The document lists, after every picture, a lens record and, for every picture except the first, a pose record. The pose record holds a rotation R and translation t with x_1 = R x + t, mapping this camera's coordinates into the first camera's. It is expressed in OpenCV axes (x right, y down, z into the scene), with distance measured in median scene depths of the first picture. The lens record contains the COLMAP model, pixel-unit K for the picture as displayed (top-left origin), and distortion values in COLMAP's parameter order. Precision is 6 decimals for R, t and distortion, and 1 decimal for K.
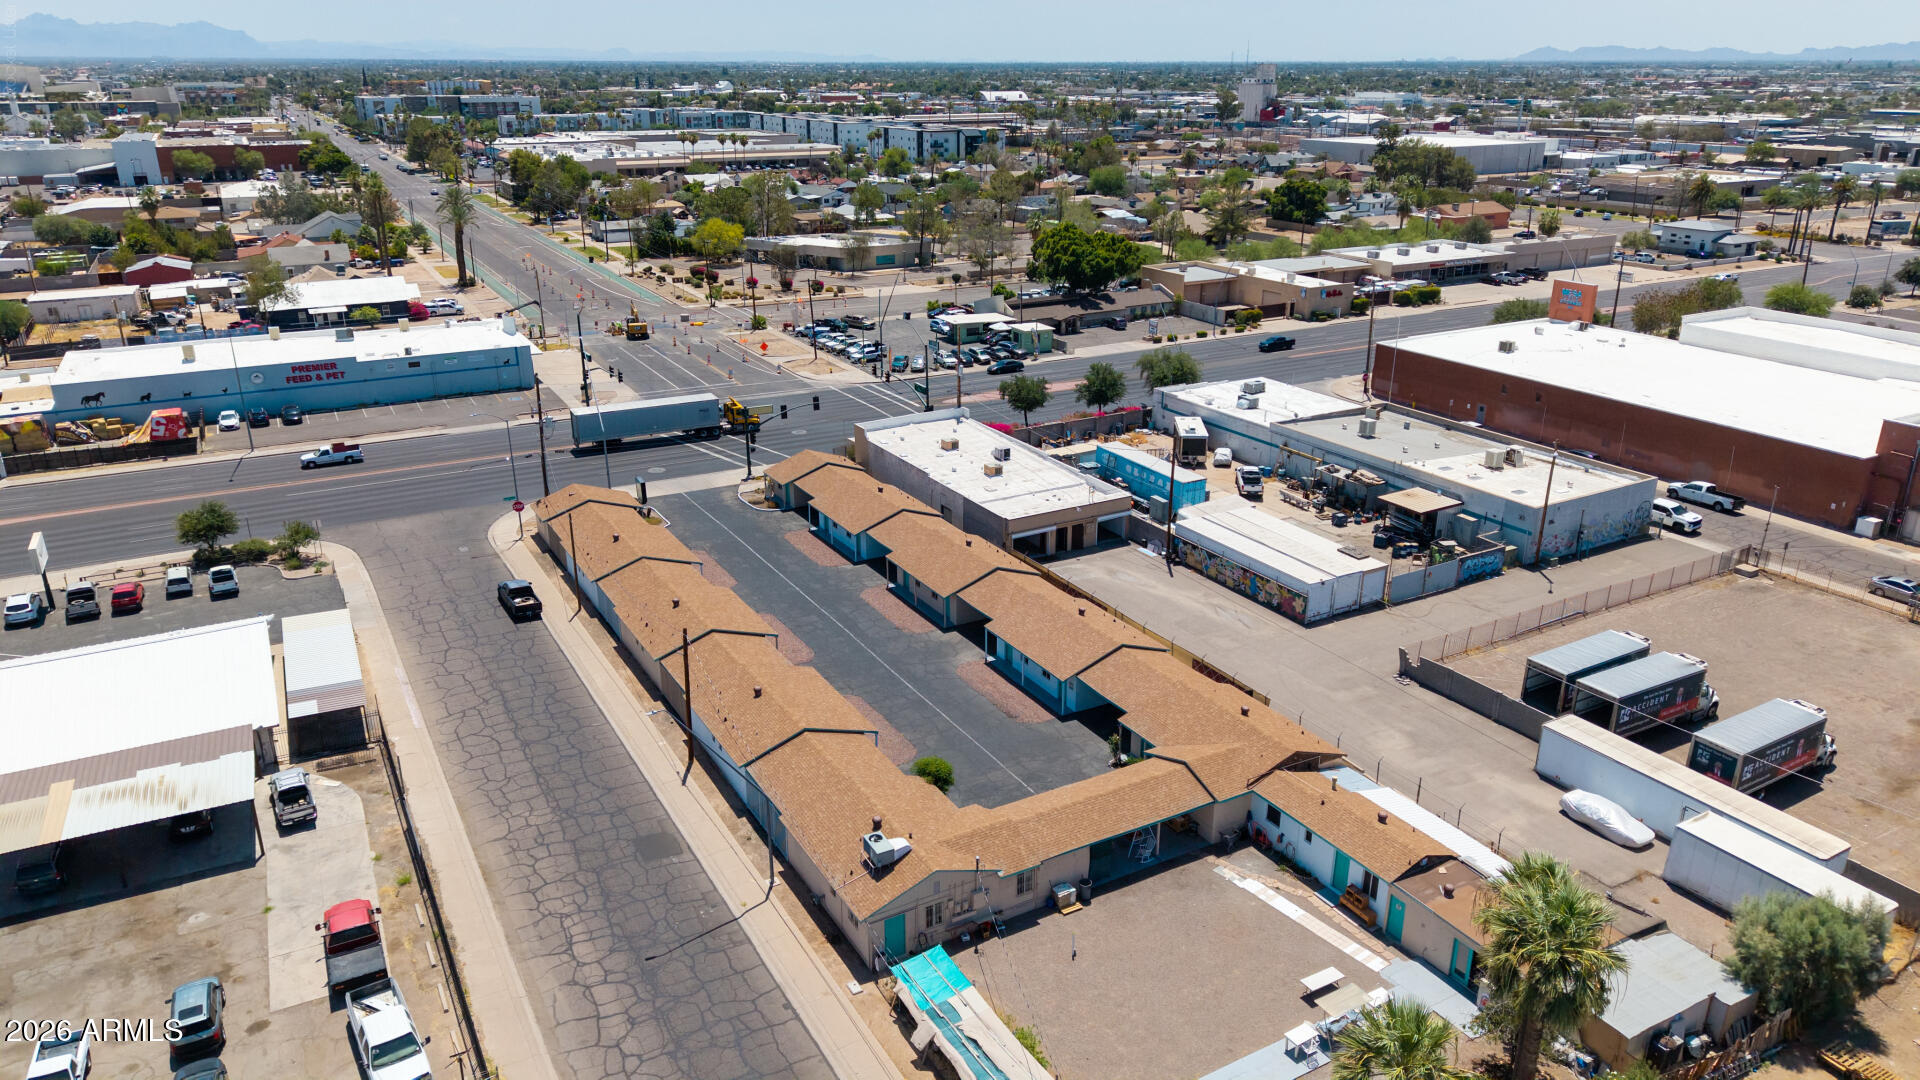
lens RADIAL K [[1272.3, 0, 960.0], [0, 1272.3, 540.0], [0, 0, 1]] dist [0.081115, -0.121429]
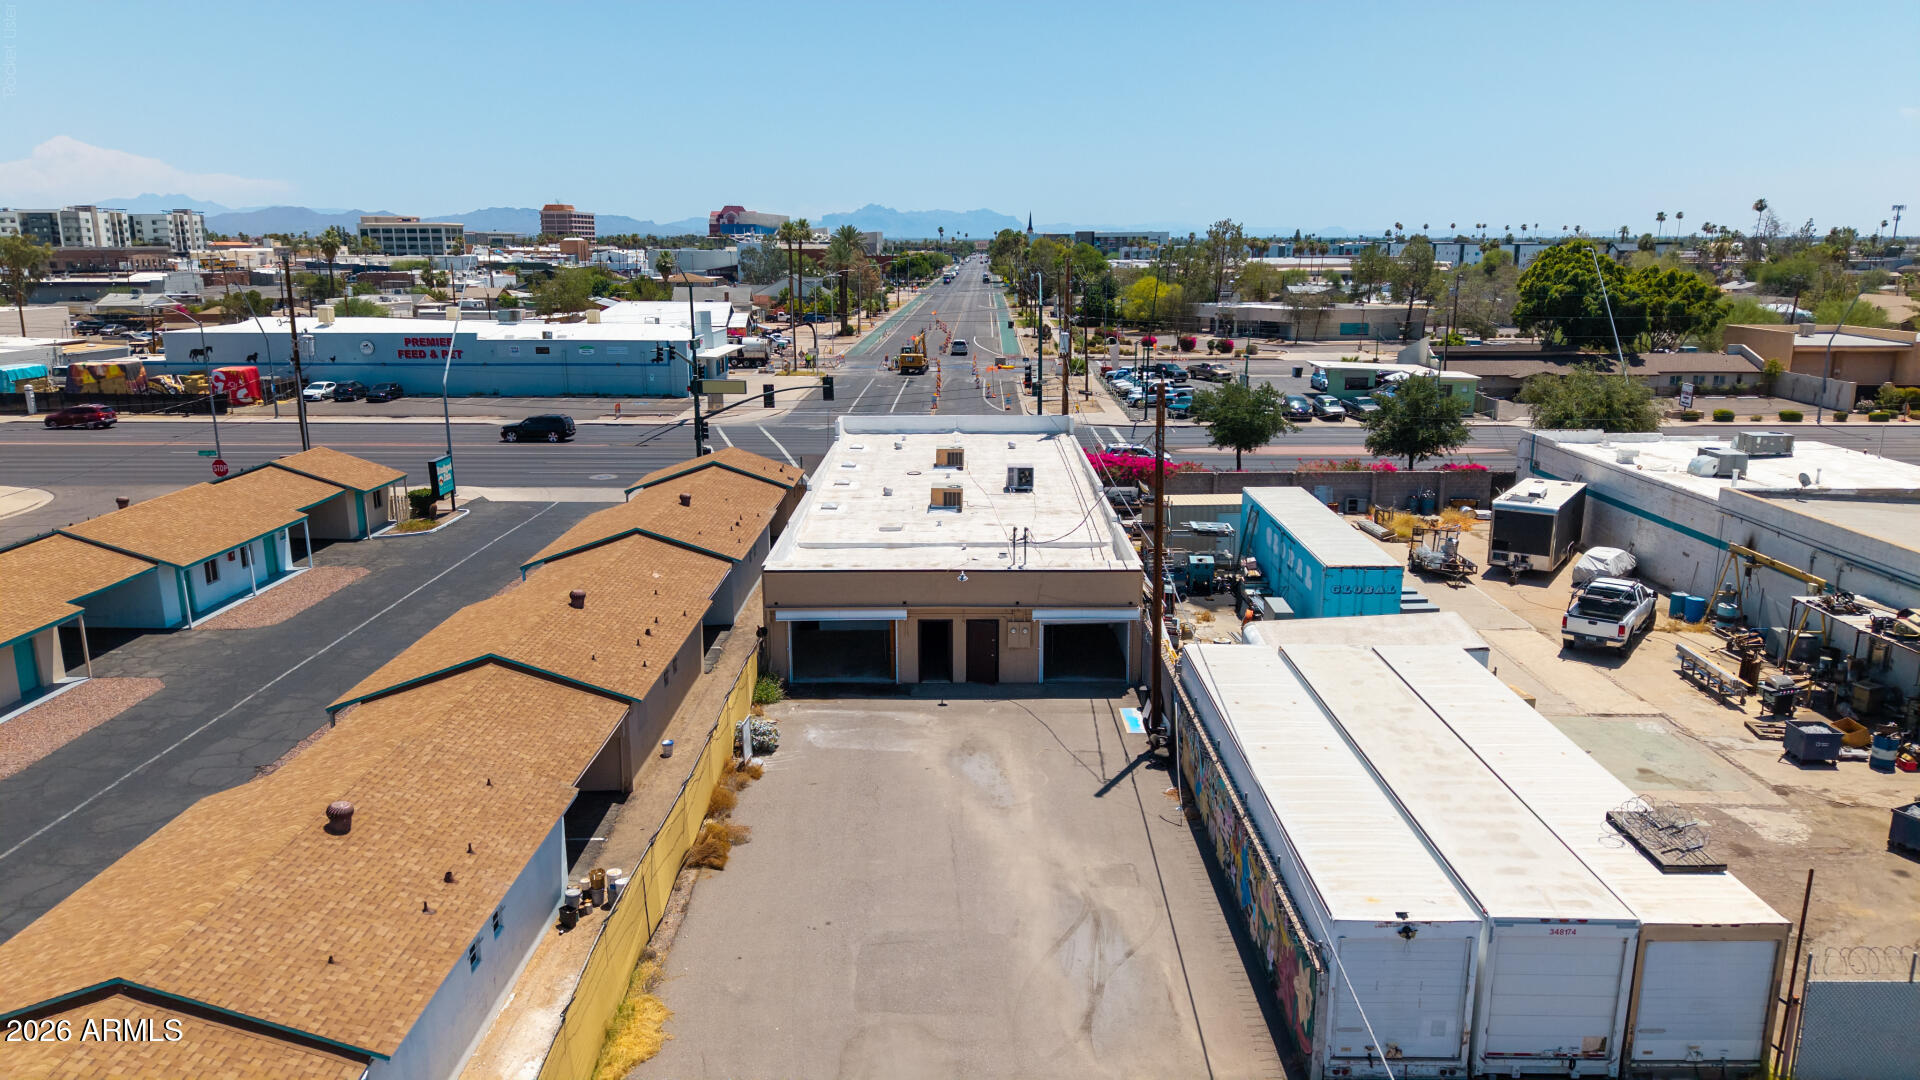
lens RADIAL K [[1282.3, 0, 960.0], [0, 1282.3, 540.0], [0, 0, 1]] dist [0.020815, -0.021939]
pose [[0.867843, 0.112338, -0.483972, 0.243978], [-0.172611, 0.981598, -0.081675, -0.002639], [0.465891, 0.154420, 0.871263, 0.570439]]
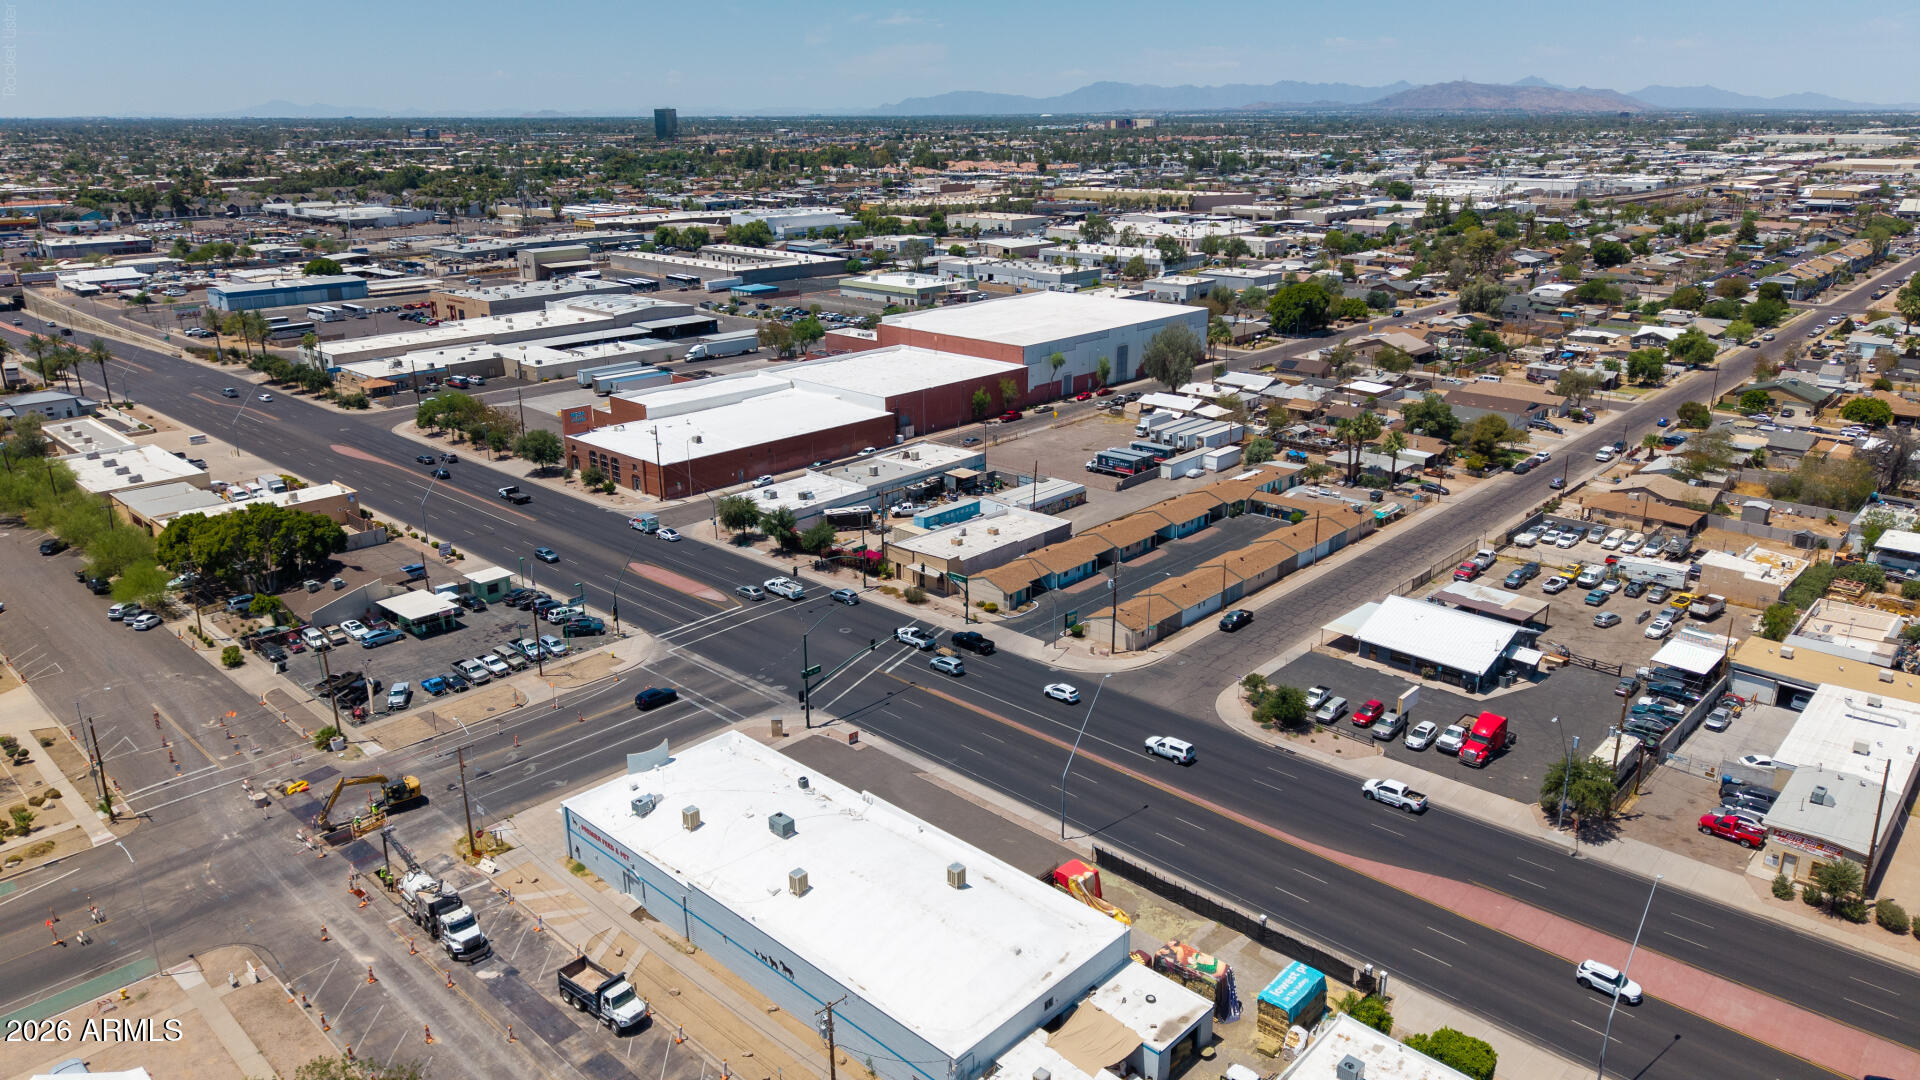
lens RADIAL K [[1264.8, 0, 960.0], [0, 1264.8, 540.0], [0, 0, 1]] dist [0.037800, -0.120958]
pose [[-0.299247, -0.299857, 0.905835, -1.405396], [0.336659, 0.855104, 0.394281, -0.683730], [-0.892811, 0.422945, -0.154937, 1.239256]]
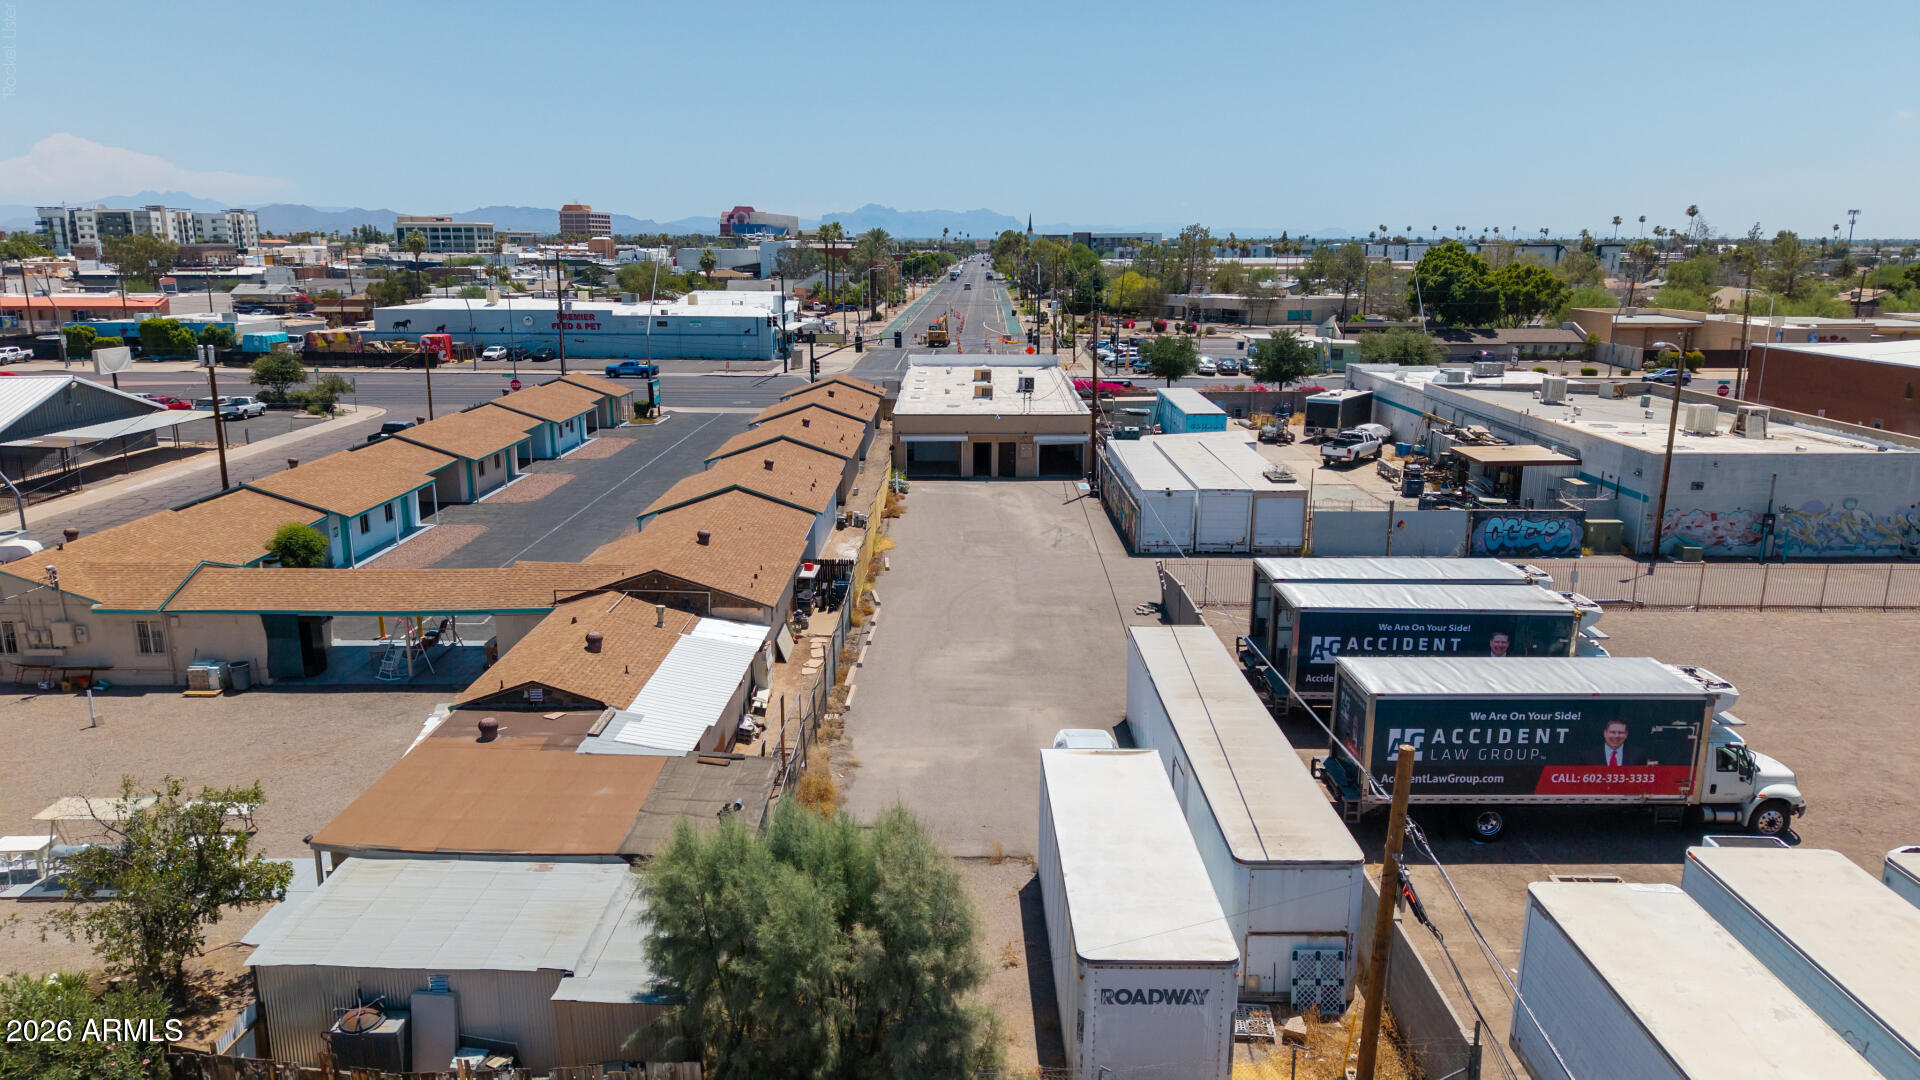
lens RADIAL K [[1282.3, 0, 960.0], [0, 1282.3, 540.0], [0, 0, 1]] dist [0.020815, -0.021939]
pose [[0.867985, 0.114901, -0.483115, 0.390119], [-0.175426, 0.981085, -0.081842, 0.099107], [0.464573, 0.155789, 0.871723, 0.295094]]
